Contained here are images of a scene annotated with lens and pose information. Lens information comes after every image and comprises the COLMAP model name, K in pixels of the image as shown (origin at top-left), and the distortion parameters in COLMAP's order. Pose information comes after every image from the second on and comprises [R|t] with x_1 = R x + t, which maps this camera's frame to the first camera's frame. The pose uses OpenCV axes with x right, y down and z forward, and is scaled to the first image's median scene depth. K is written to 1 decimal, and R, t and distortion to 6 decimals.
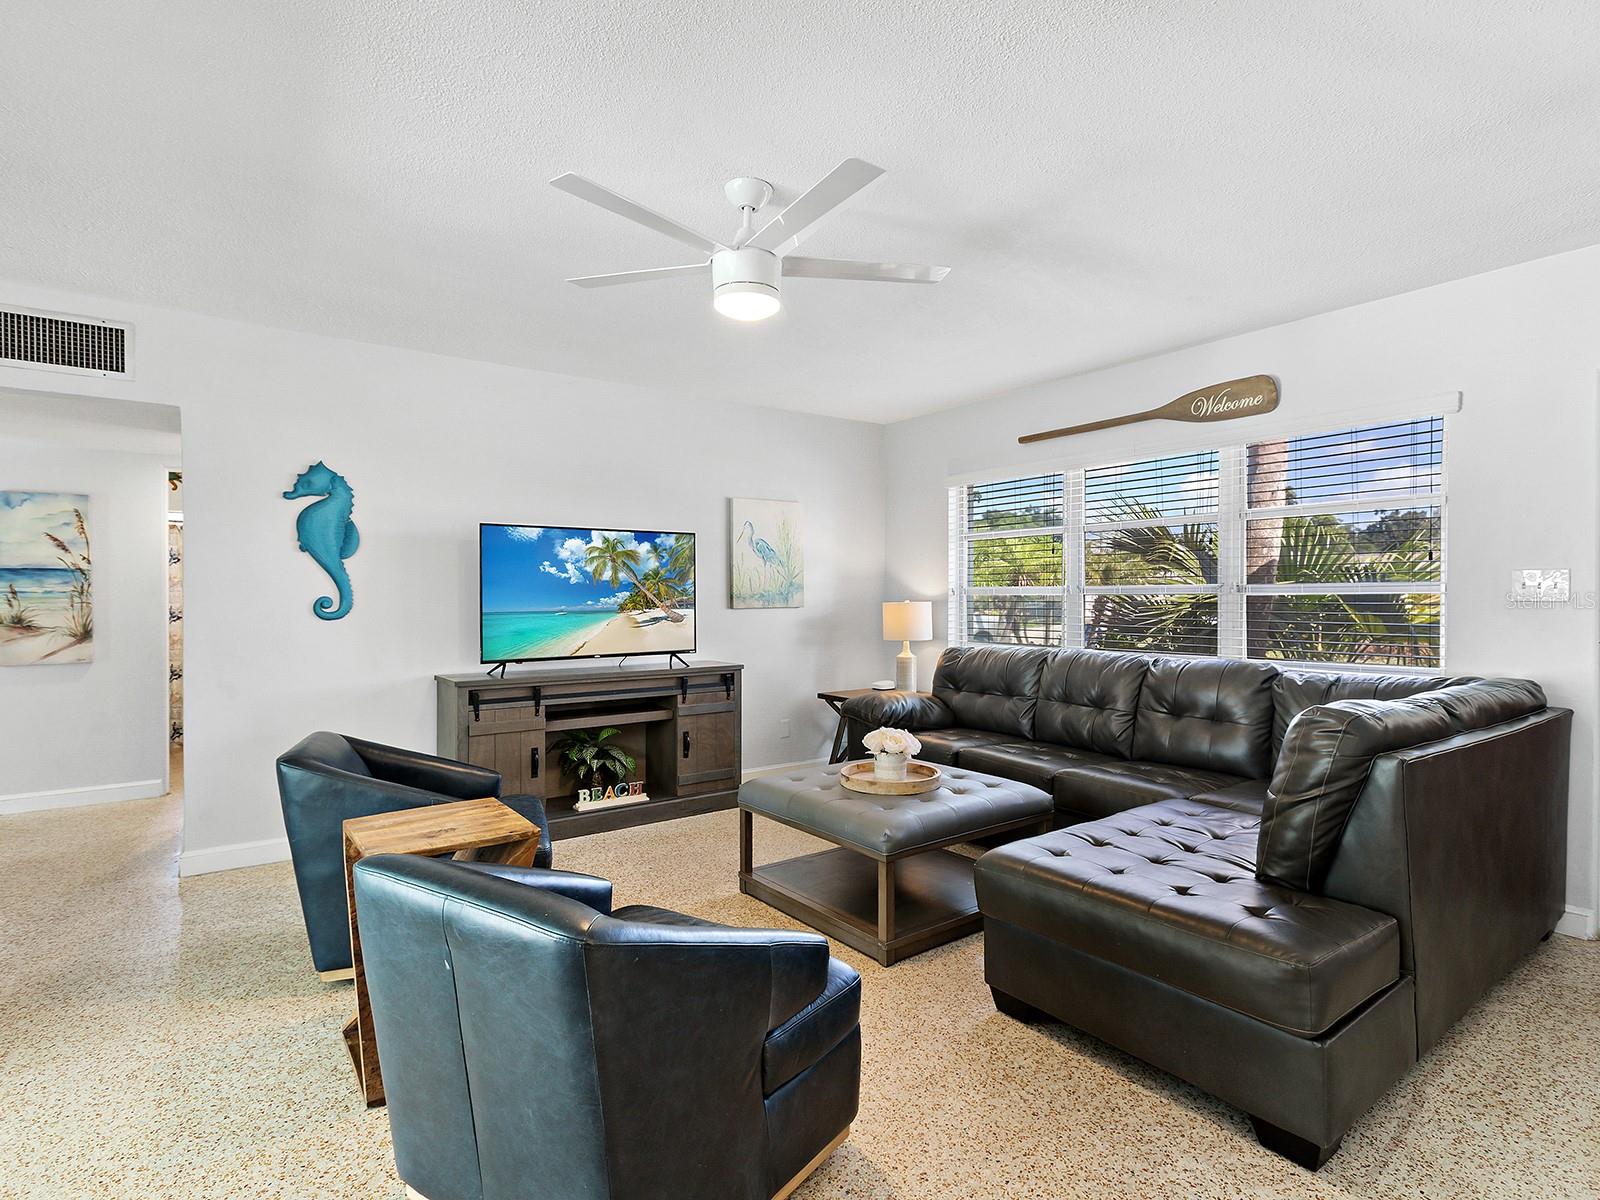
lens RADIAL K [[819.1, 0, 806.5], [0, 819.1, 598.6], [0, 0, 1]] dist [-0.002736, -0.000793]
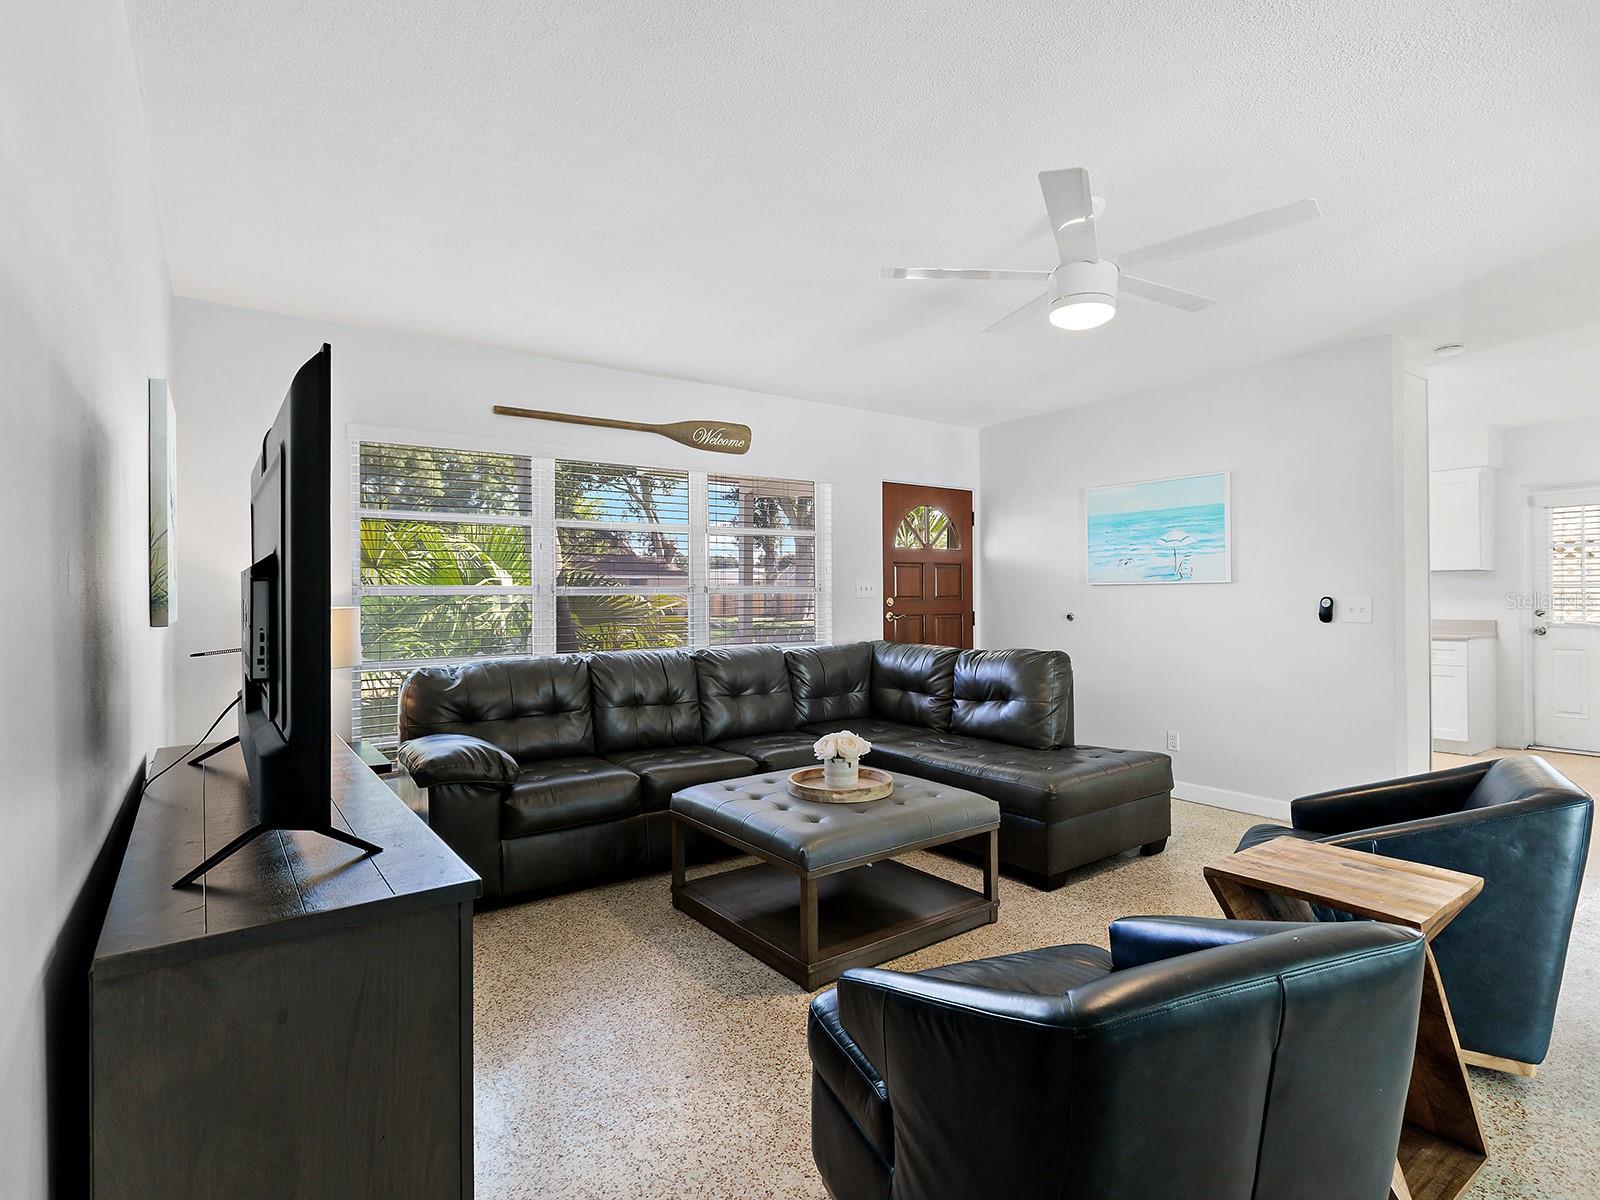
lens RADIAL K [[819.1, 0, 806.5], [0, 819.1, 598.6], [0, 0, 1]] dist [-0.002736, -0.000793]
pose [[0.008793, -0.002392, 0.999958, -0.615583], [0.010855, 0.999938, 0.002297, -0.000536], [-0.999902, 0.010834, 0.008818, 0.742668]]
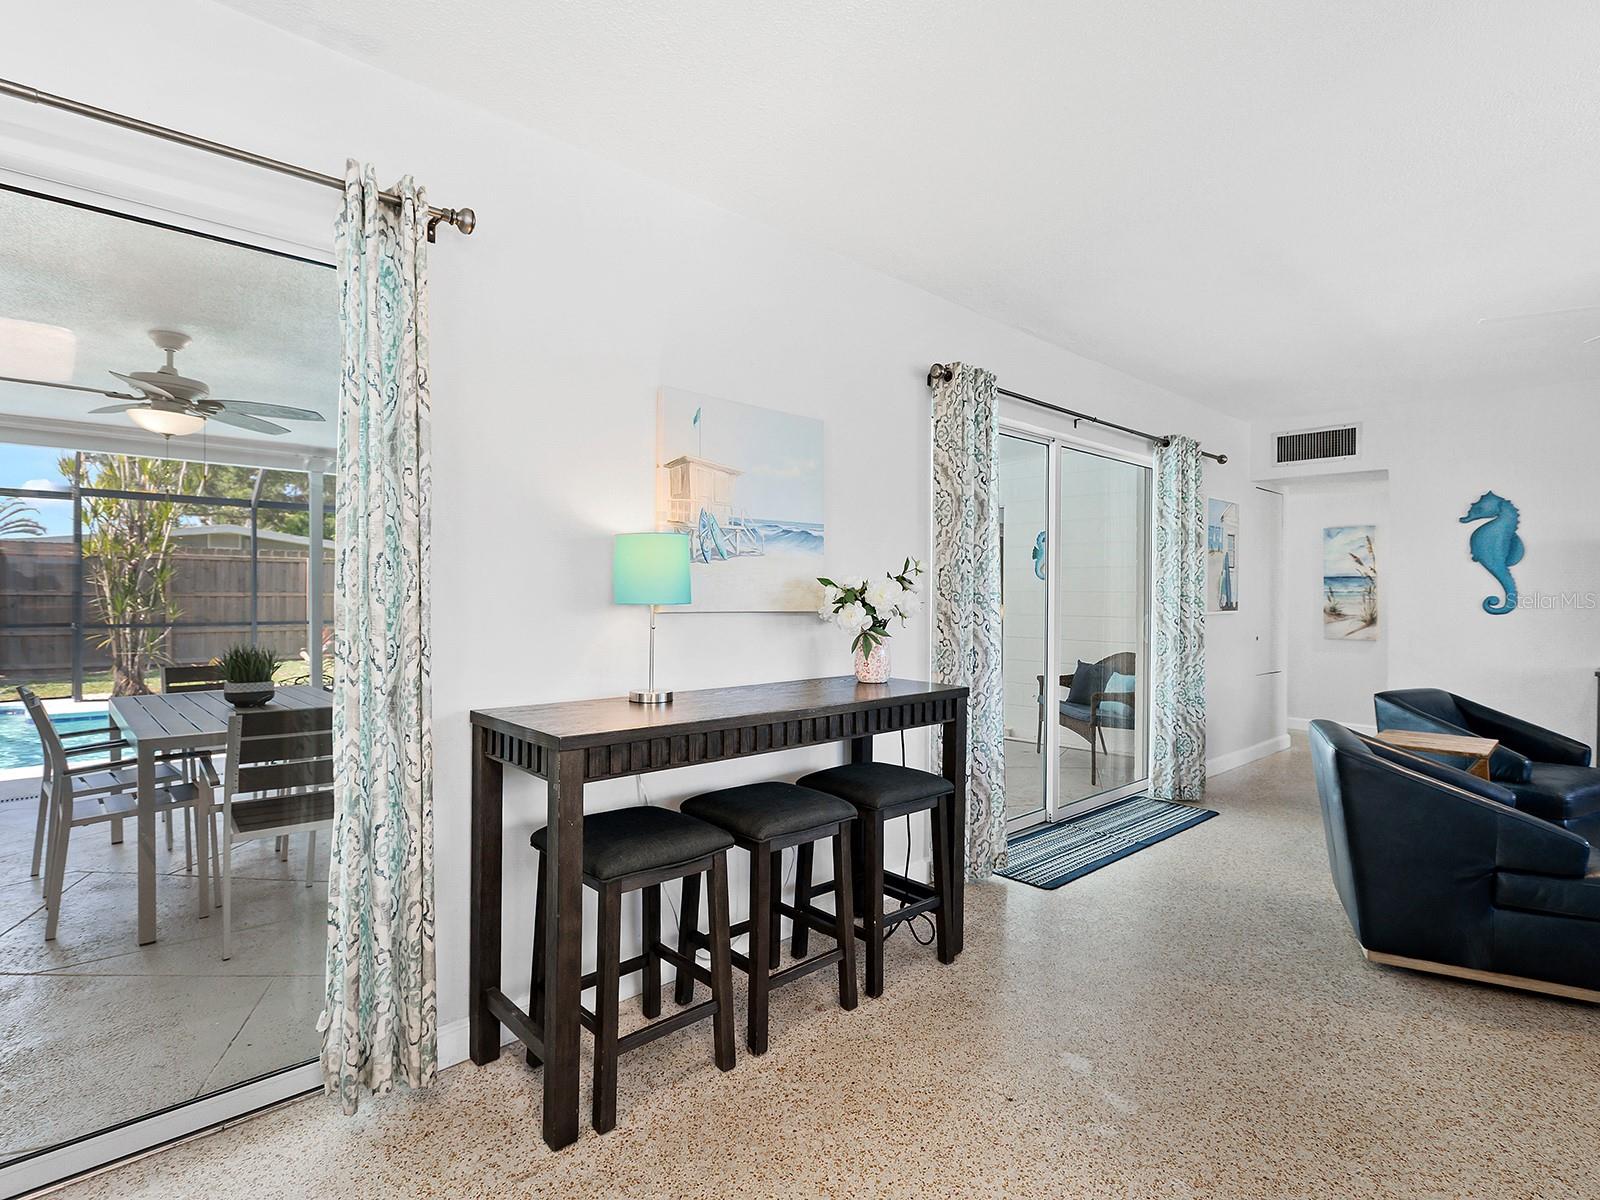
lens RADIAL K [[819.1, 0, 806.5], [0, 819.1, 598.6], [0, 0, 1]] dist [-0.002736, -0.000793]
pose [[0.111710, 0.010381, -0.993687, 0.507763], [-0.010363, 0.999903, 0.009281, 0.000846], [0.993687, 0.009261, 0.111807, -0.190891]]
